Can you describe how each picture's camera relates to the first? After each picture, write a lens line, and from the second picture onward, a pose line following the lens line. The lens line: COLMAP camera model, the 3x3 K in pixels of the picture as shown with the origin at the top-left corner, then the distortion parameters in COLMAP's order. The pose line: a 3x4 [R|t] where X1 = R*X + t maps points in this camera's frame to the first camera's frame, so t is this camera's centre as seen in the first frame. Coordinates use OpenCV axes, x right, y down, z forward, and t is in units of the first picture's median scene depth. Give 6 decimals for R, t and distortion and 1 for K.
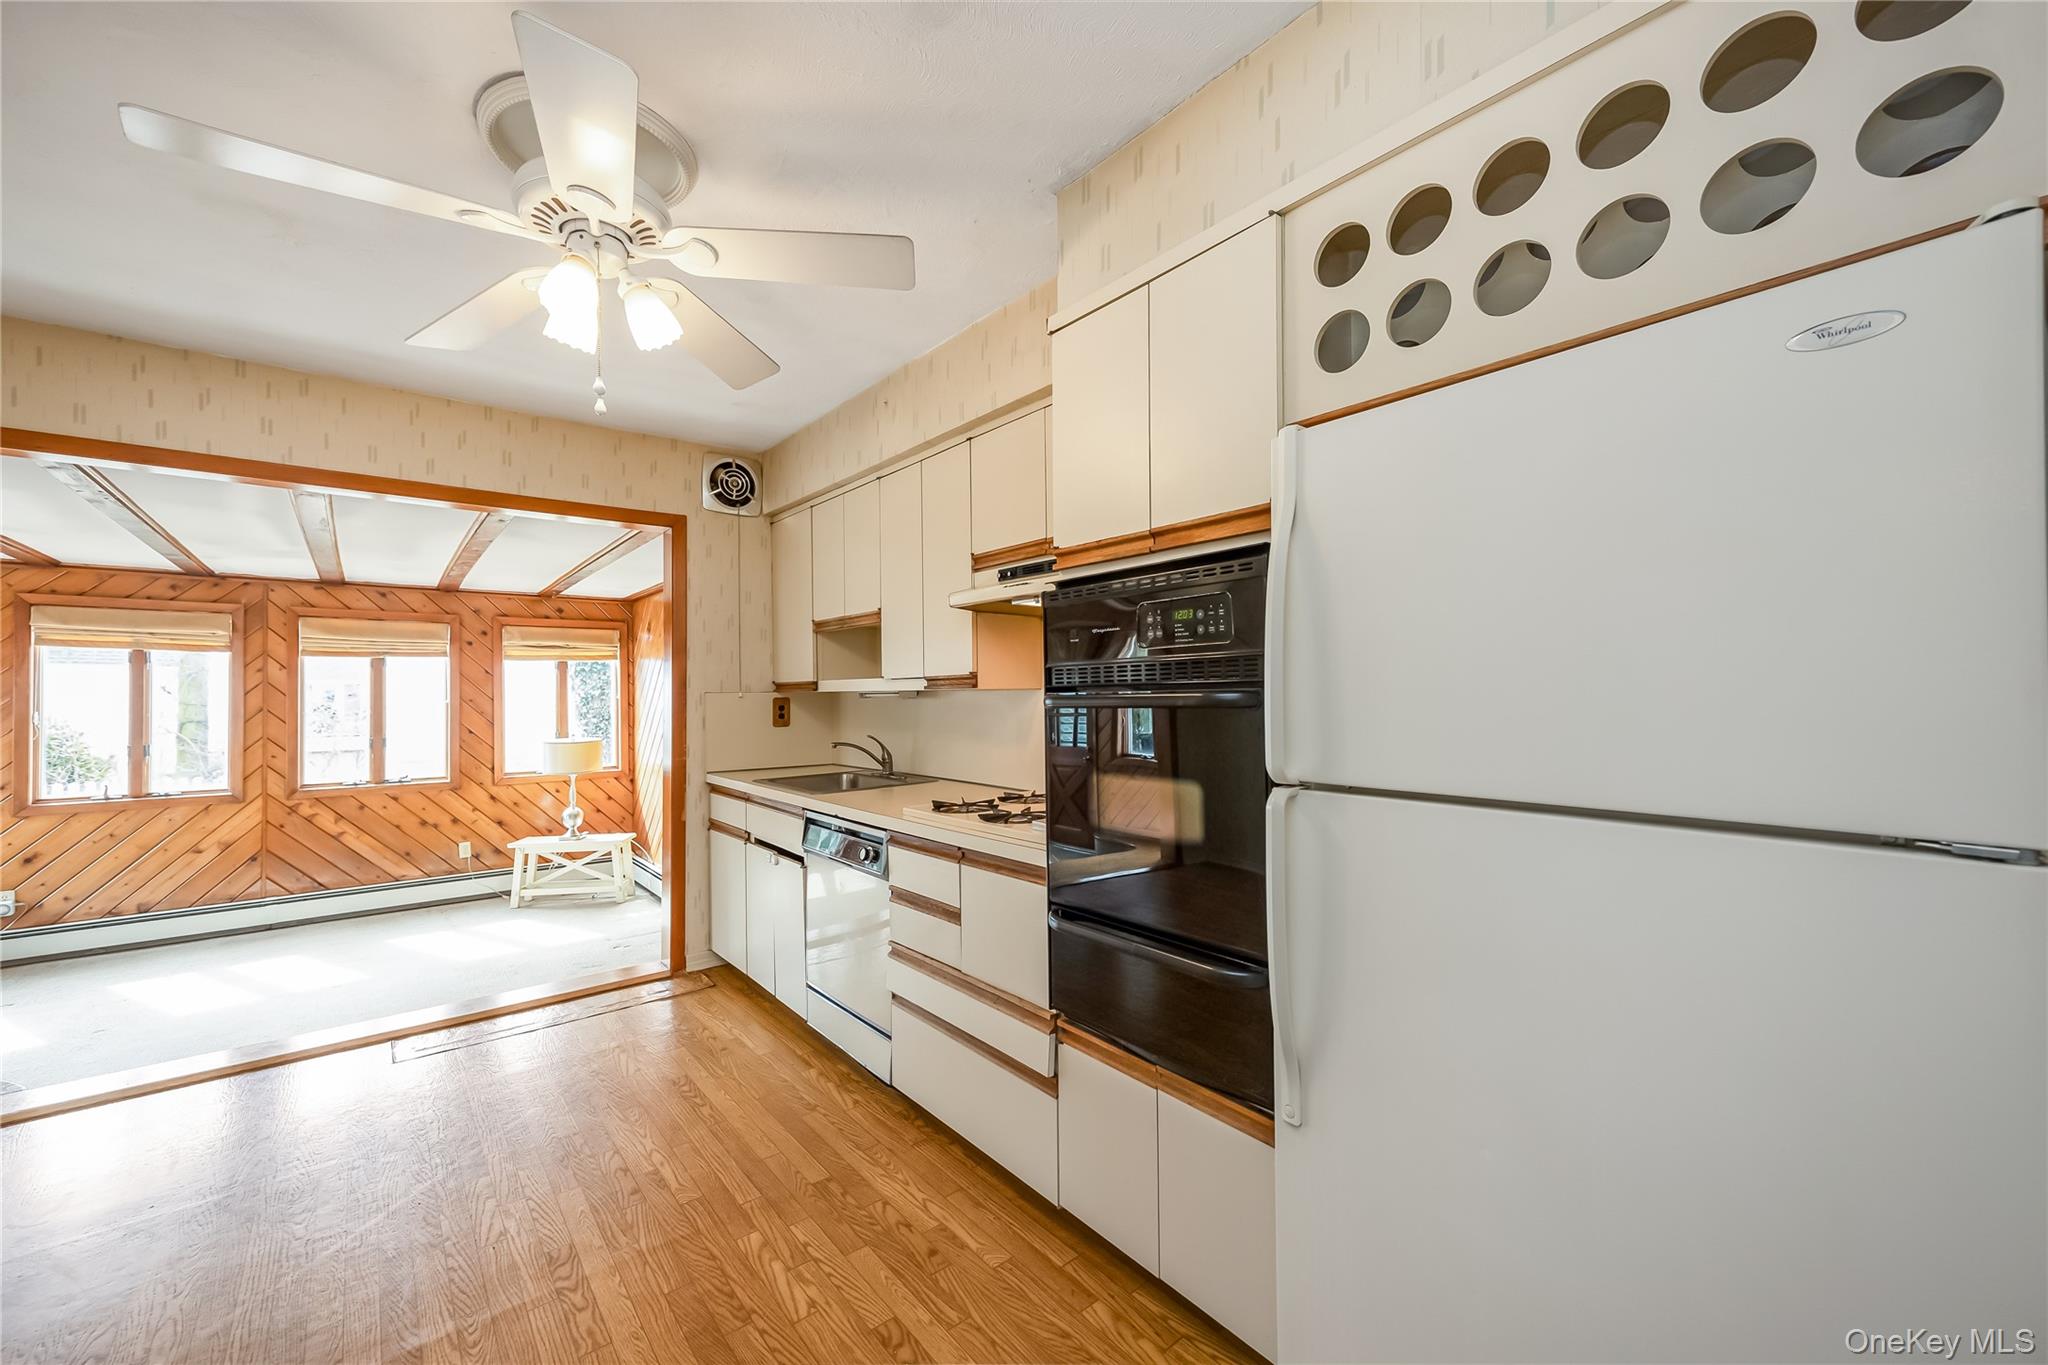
lens RADIAL K [[809.1, 0, 1024.3], [0, 809.1, 682.9], [0, 0, 1]] dist [0.012167, 0.000411]
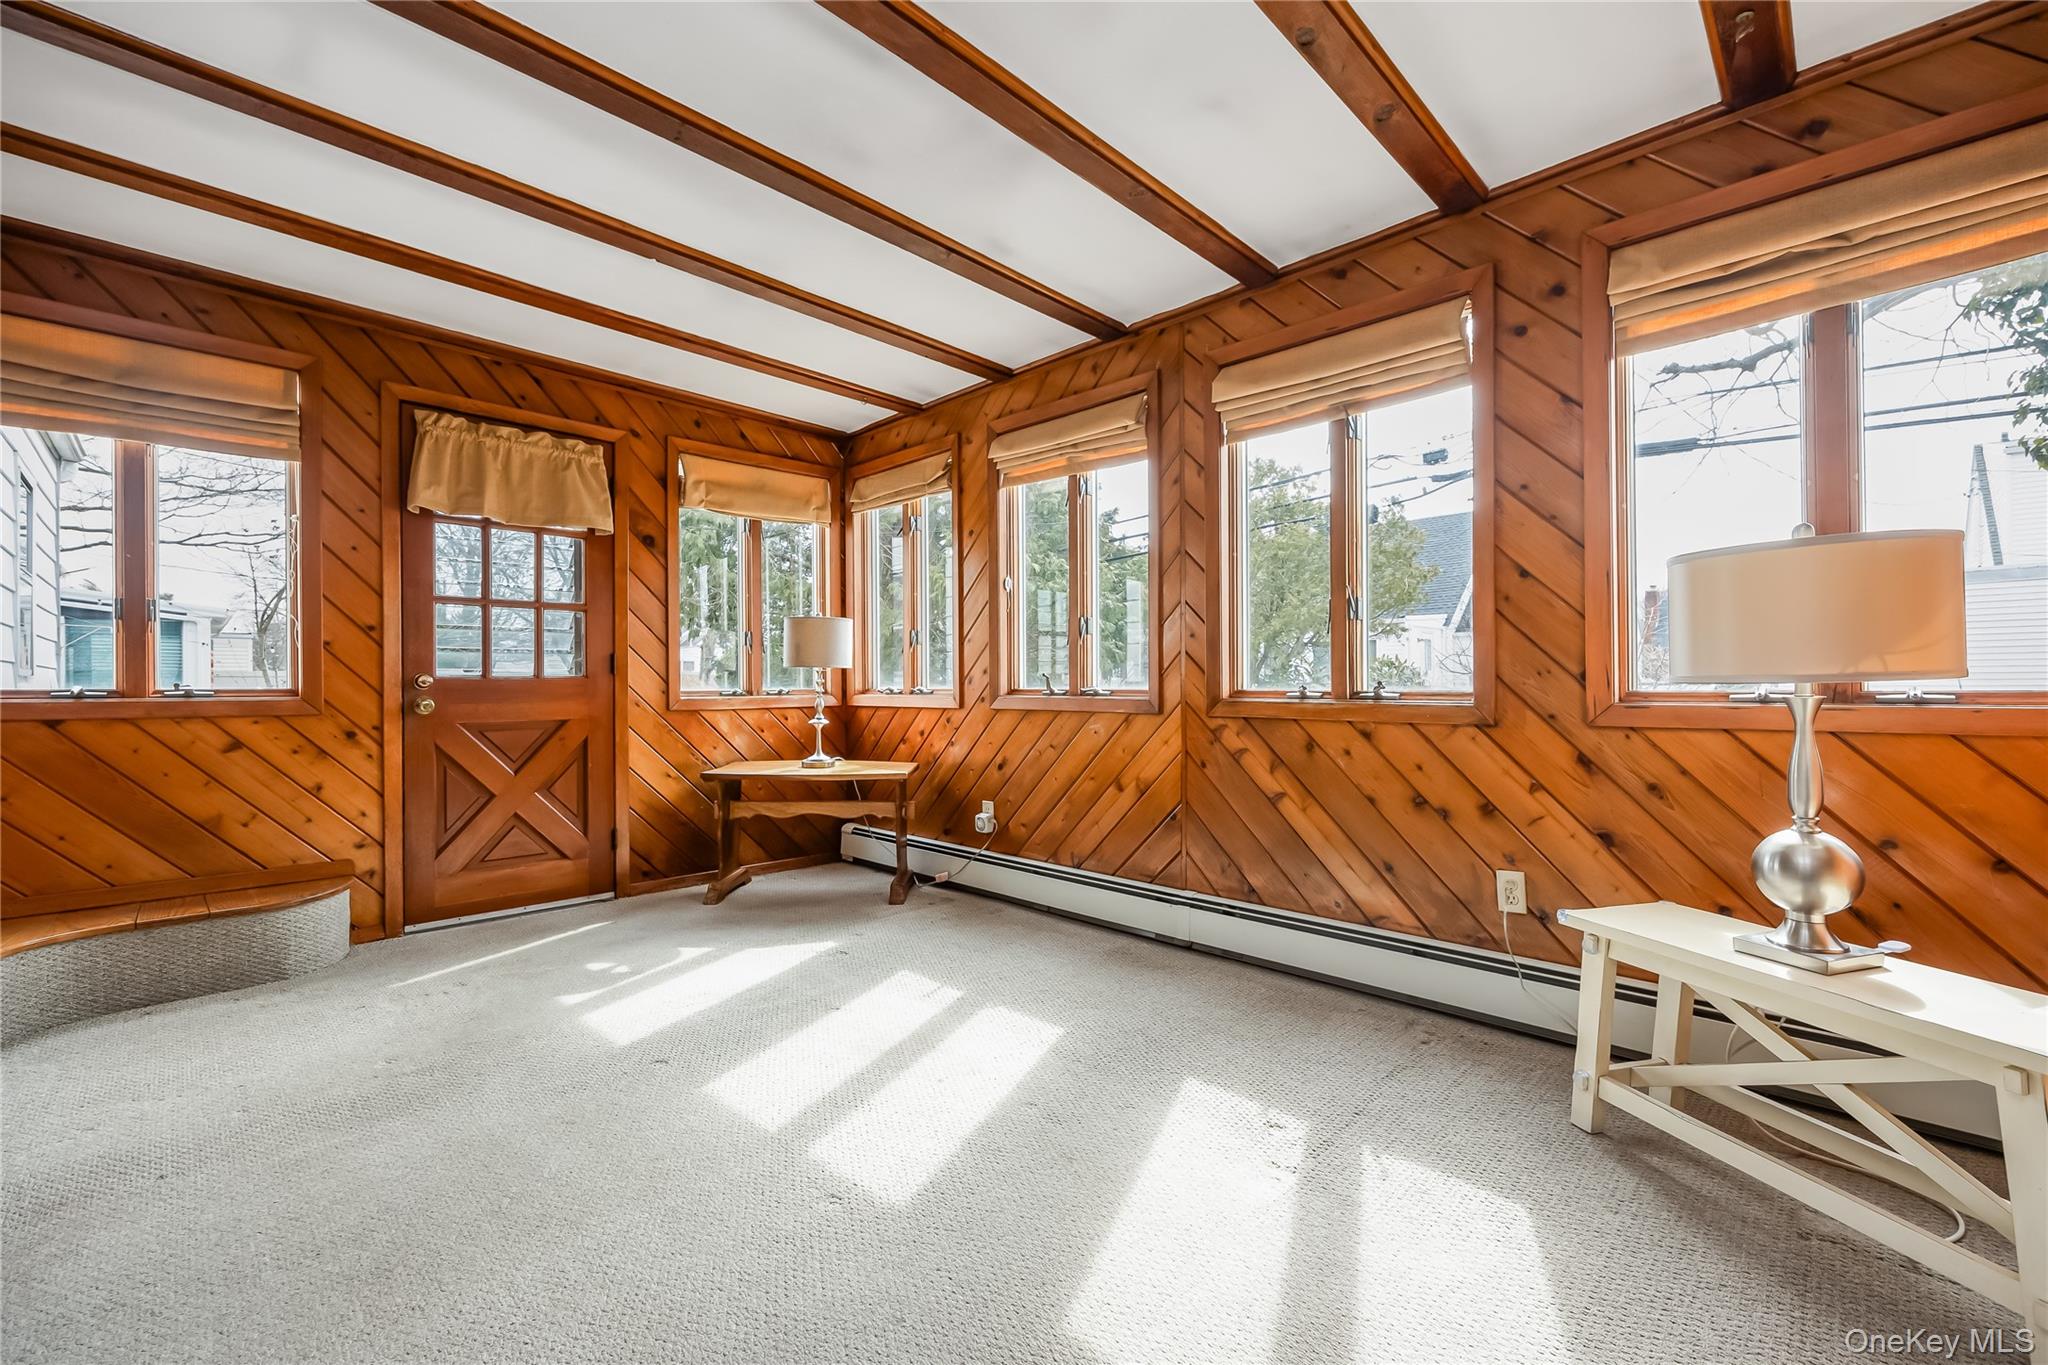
lens RADIAL K [[840.2, 0, 1030.7], [0, 840.2, 684.4], [0, 0, 1]] dist [-0.003030, 0.000178]
pose [[0.115423, 0.007162, -0.993291, -0.376566], [0.017631, 0.999802, 0.009258, 0.116729], [0.993160, -0.018581, 0.115274, 0.835007]]
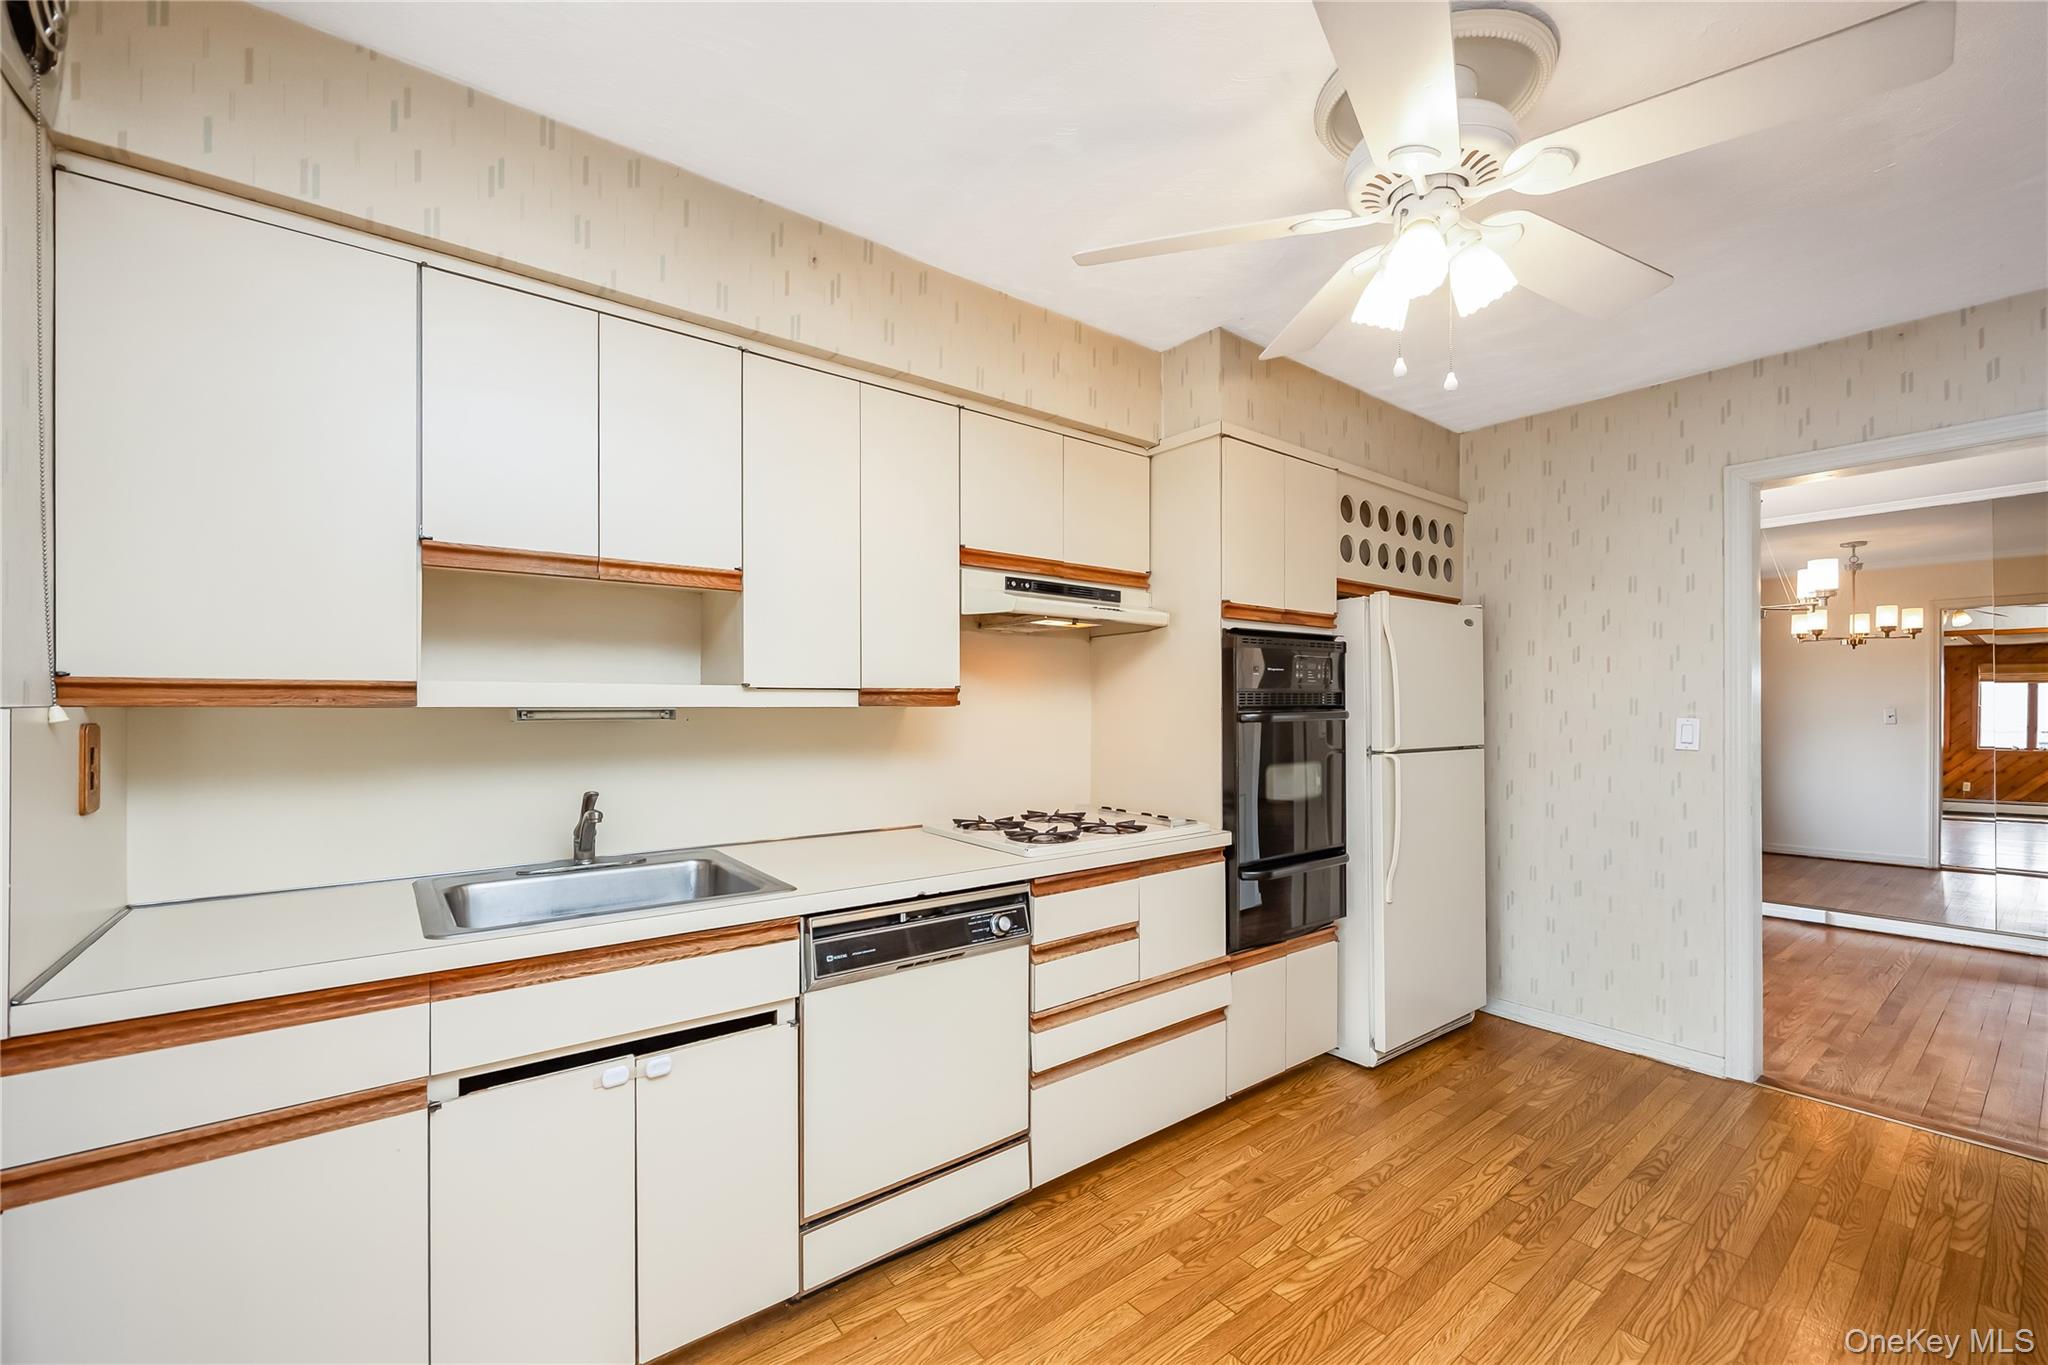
lens RADIAL K [[840.2, 0, 1023.4], [0, 840.2, 702.3], [0, 0, 1]] dist [-0.003030, 0.000178]
pose [[0.012487, 0.009795, 0.999874, -0.473254], [-0.014037, 0.999855, -0.009619, 0.005523], [-0.999824, -0.013915, 0.012623, 0.468237]]
